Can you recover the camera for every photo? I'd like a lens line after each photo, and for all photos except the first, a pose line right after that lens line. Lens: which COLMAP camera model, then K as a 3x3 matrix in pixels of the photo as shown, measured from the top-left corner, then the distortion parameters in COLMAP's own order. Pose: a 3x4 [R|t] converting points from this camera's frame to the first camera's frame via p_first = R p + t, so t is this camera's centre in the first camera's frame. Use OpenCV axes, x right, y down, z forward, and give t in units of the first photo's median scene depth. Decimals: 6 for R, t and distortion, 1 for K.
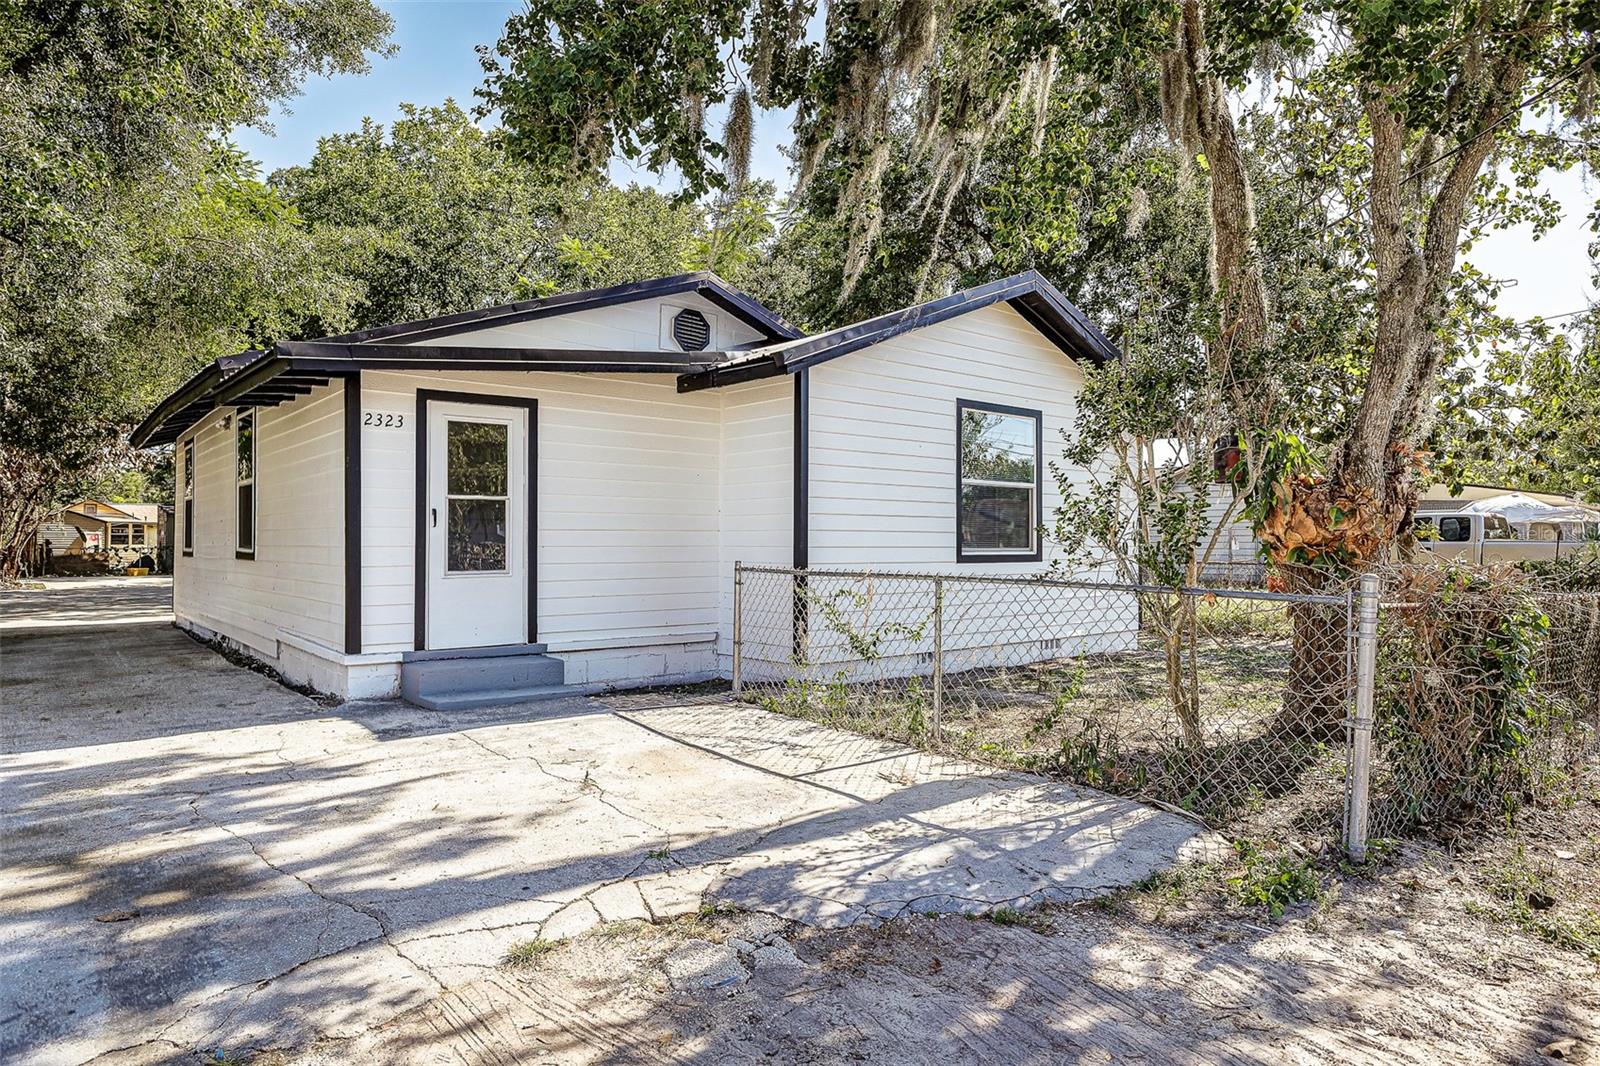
lens RADIAL K [[951.8, 0, 797.7], [0, 951.8, 532.4], [0, 0, 1]] dist [-0.010110, -0.006119]
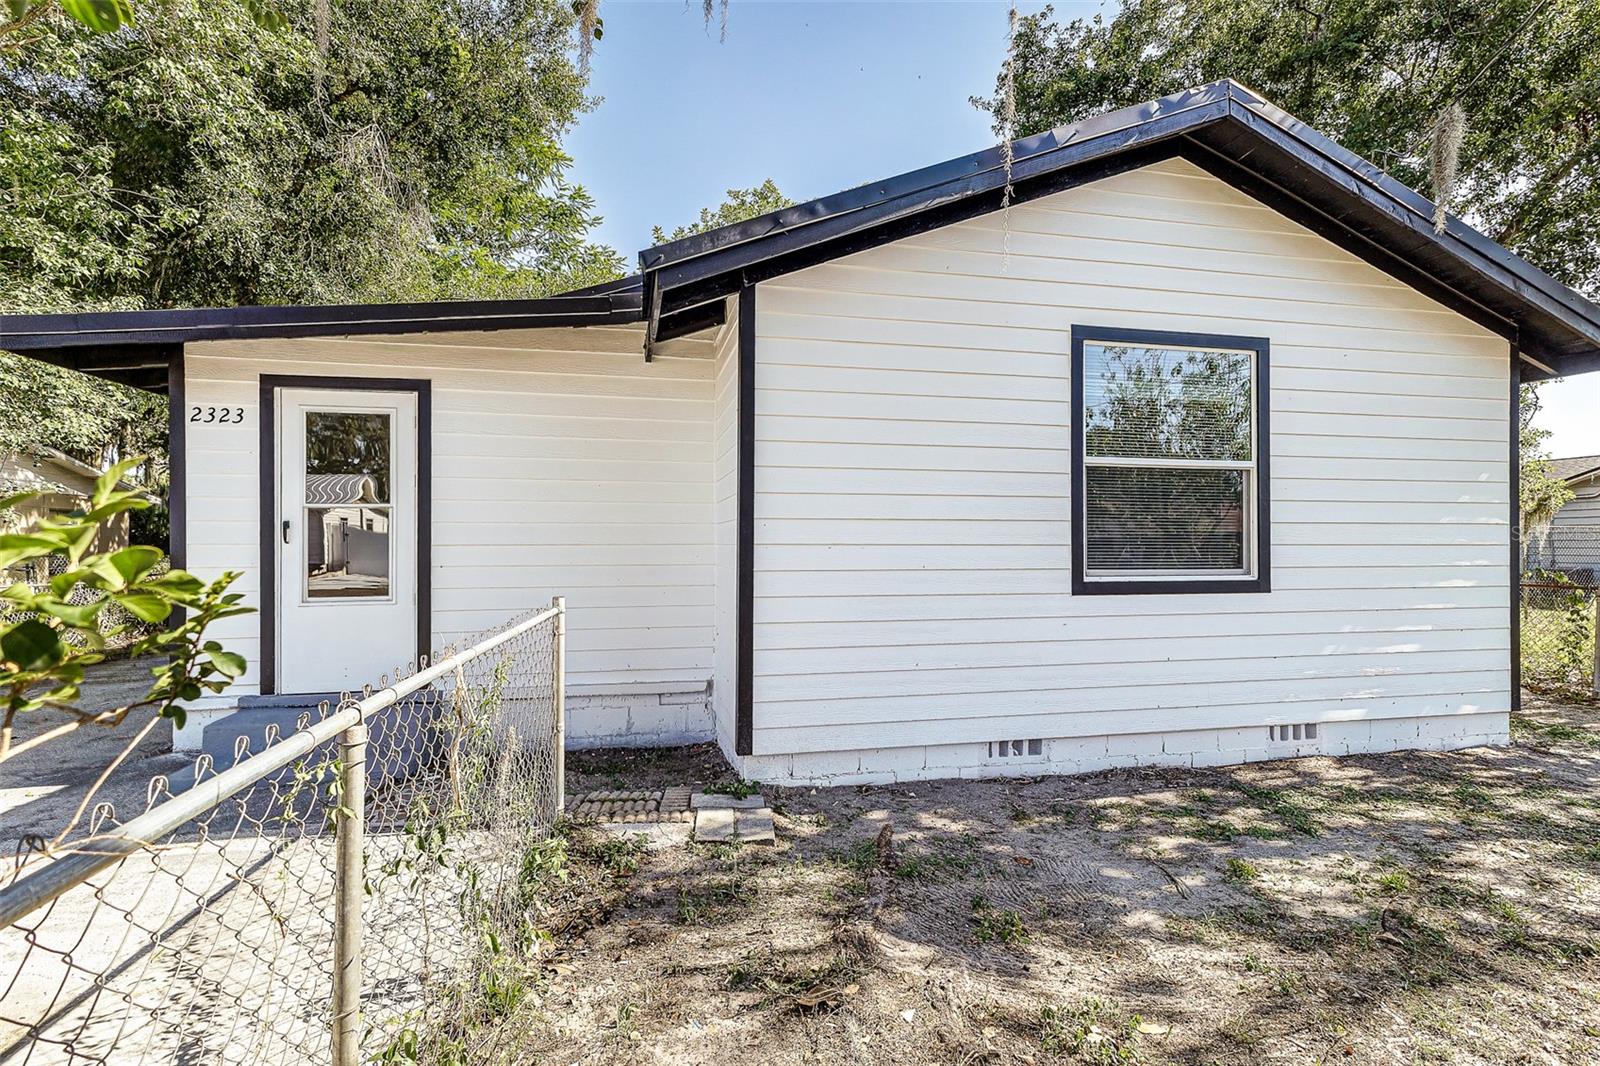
lens RADIAL K [[695.3, 0, 823.2], [0, 695.3, 534.0], [0, 0, 1]] dist [0.007510, -0.003734]
pose [[0.883107, -0.007305, -0.469115, 0.307061], [0.007157, 0.999972, -0.002098, -0.009163], [0.469117, -0.001505, 0.883135, 0.693404]]
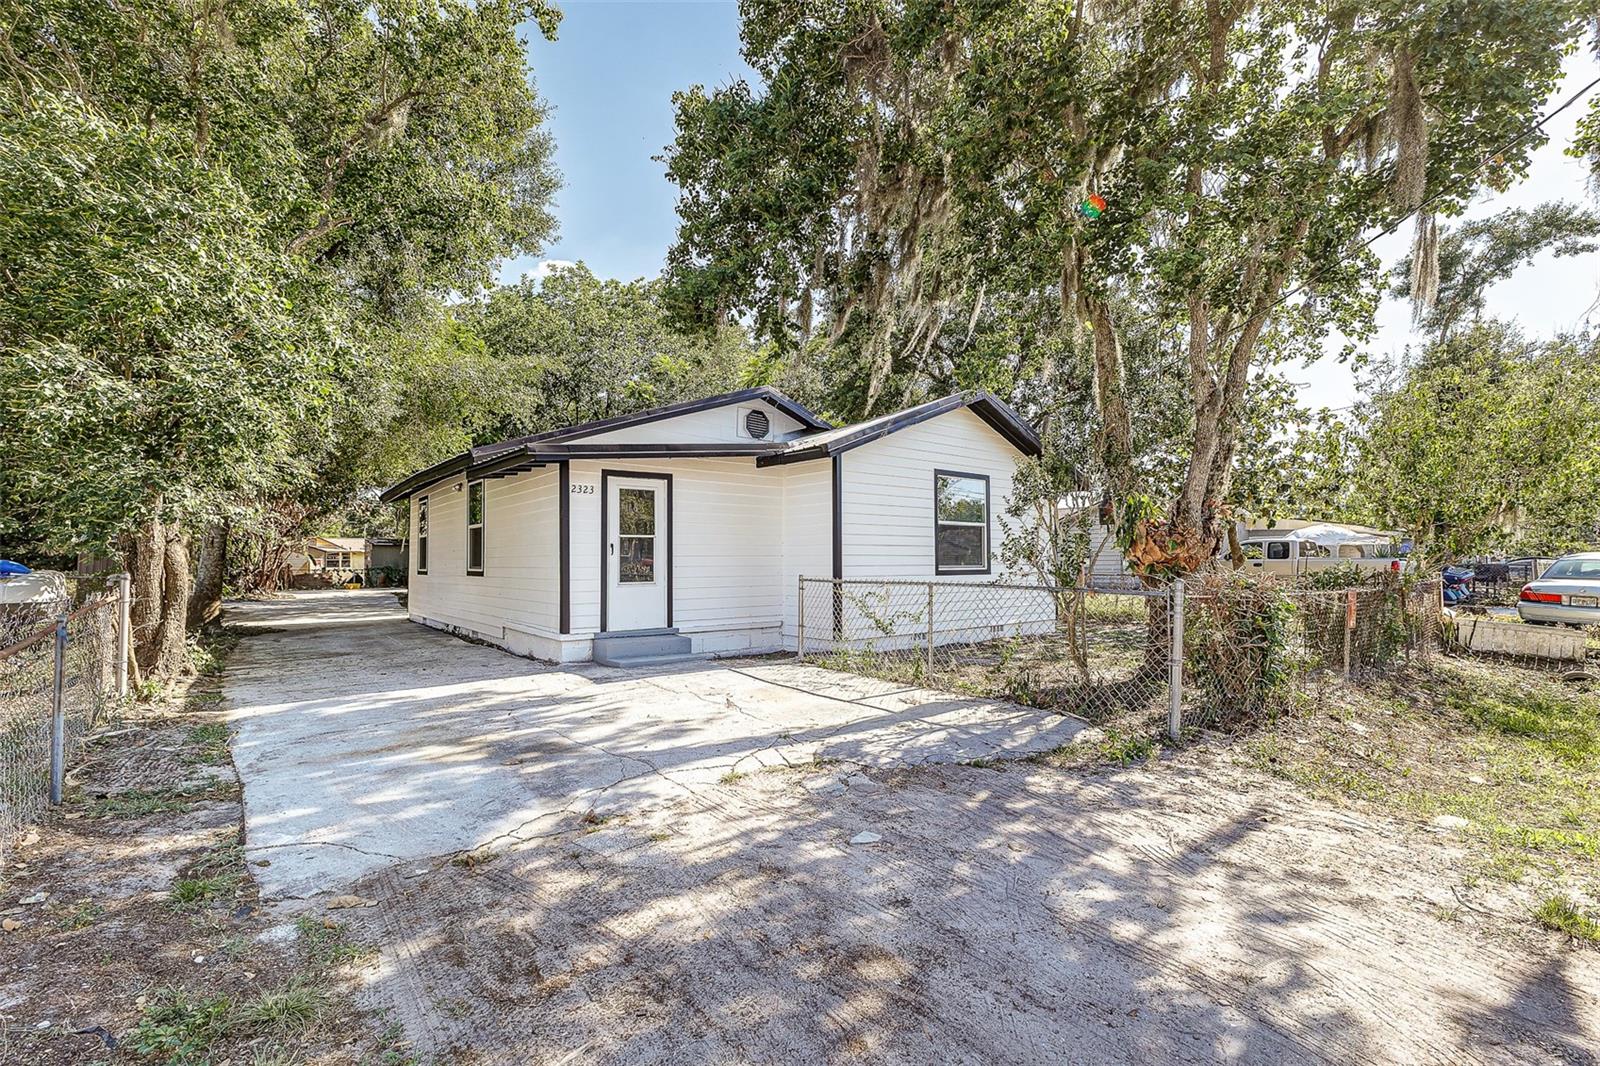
lens RADIAL K [[695.3, 0, 800.4], [0, 695.3, 539.1], [0, 0, 1]] dist [0.007510, -0.003734]
pose [[0.999920, -0.006823, -0.010651, -0.051837], [0.006577, 0.999714, -0.022995, -0.003075], [0.010805, 0.022923, 0.999679, -0.172630]]
